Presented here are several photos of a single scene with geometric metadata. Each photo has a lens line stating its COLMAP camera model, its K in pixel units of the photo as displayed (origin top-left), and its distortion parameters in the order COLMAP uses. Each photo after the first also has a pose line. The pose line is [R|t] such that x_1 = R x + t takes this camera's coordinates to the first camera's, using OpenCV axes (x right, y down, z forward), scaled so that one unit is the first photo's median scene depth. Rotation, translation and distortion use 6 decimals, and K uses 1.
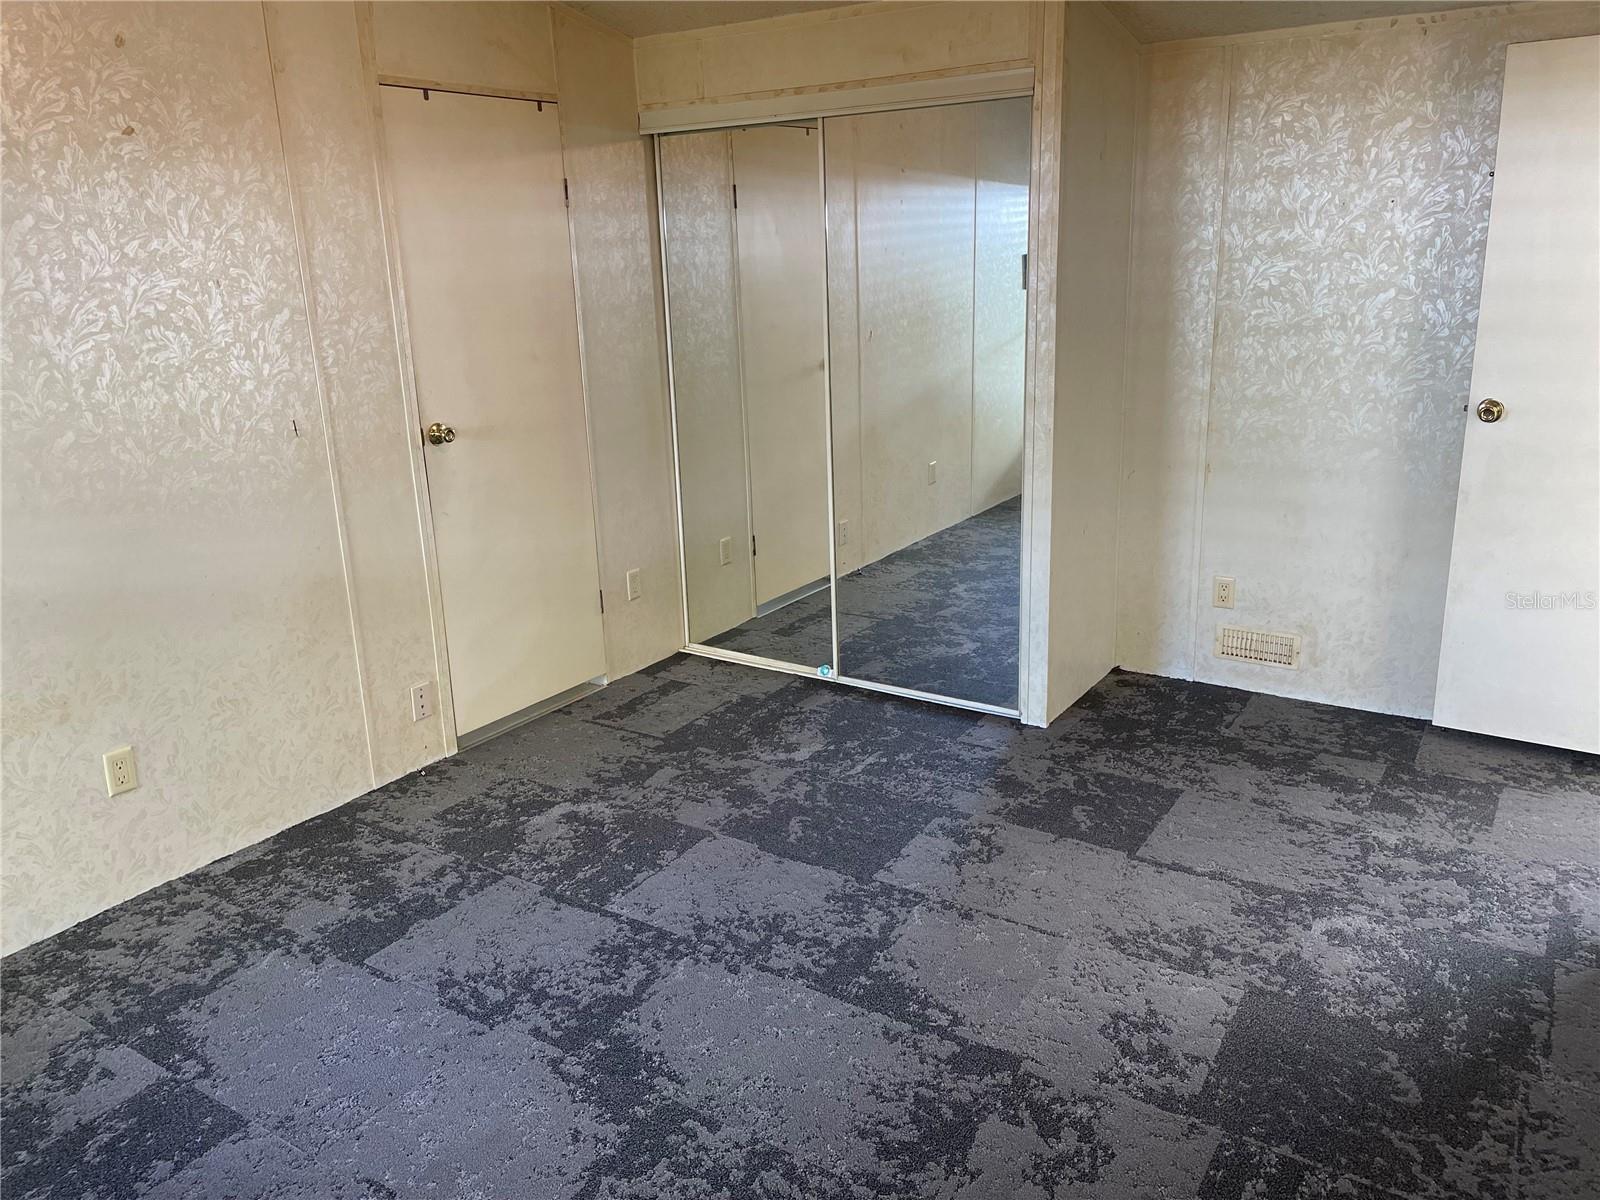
lens RADIAL K [[1197.2, 0, 793.1], [0, 1197.2, 600.6], [0, 0, 1]] dist [0.094317, -0.116053]
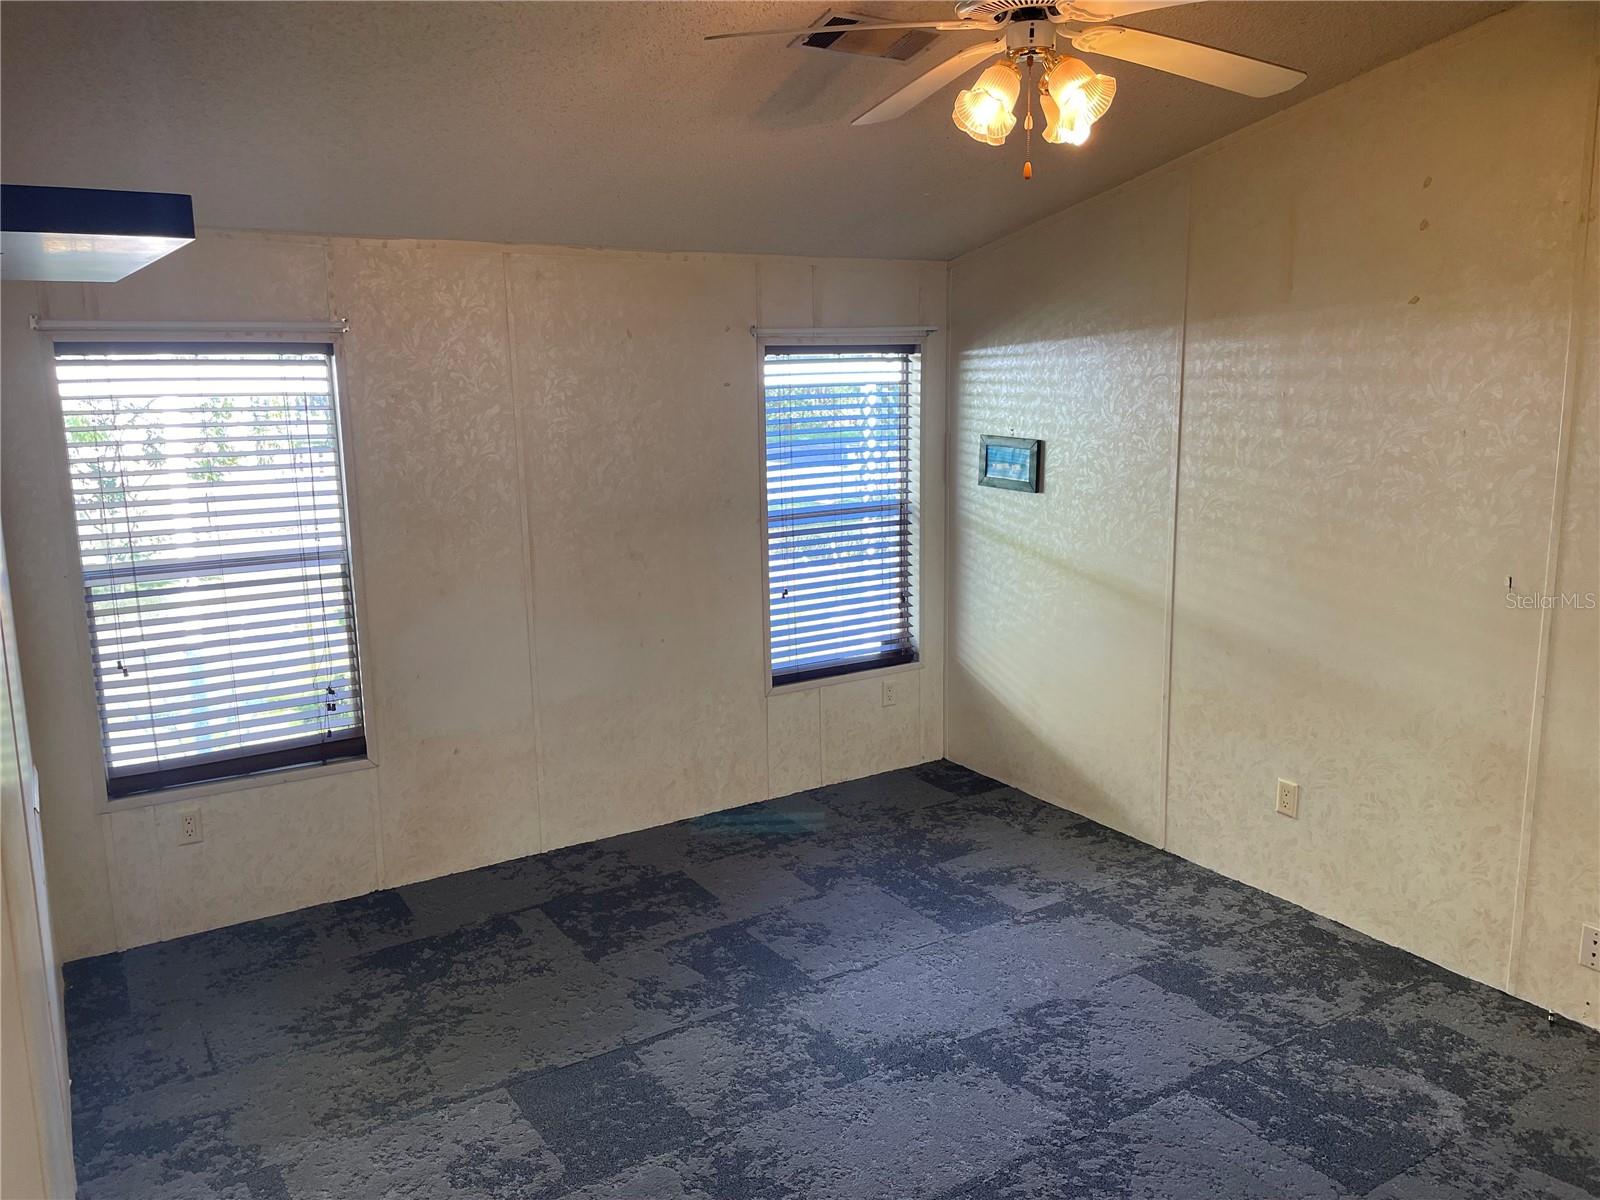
lens RADIAL K [[1197.2, 0, 793.1], [0, 1197.2, 600.6], [0, 0, 1]] dist [0.094317, -0.116053]
pose [[-0.408929, 0.211754, -0.887658, 0.742343], [-0.230121, 0.917343, 0.324848, -0.343367], [0.883075, 0.337109, -0.326399, 0.899998]]
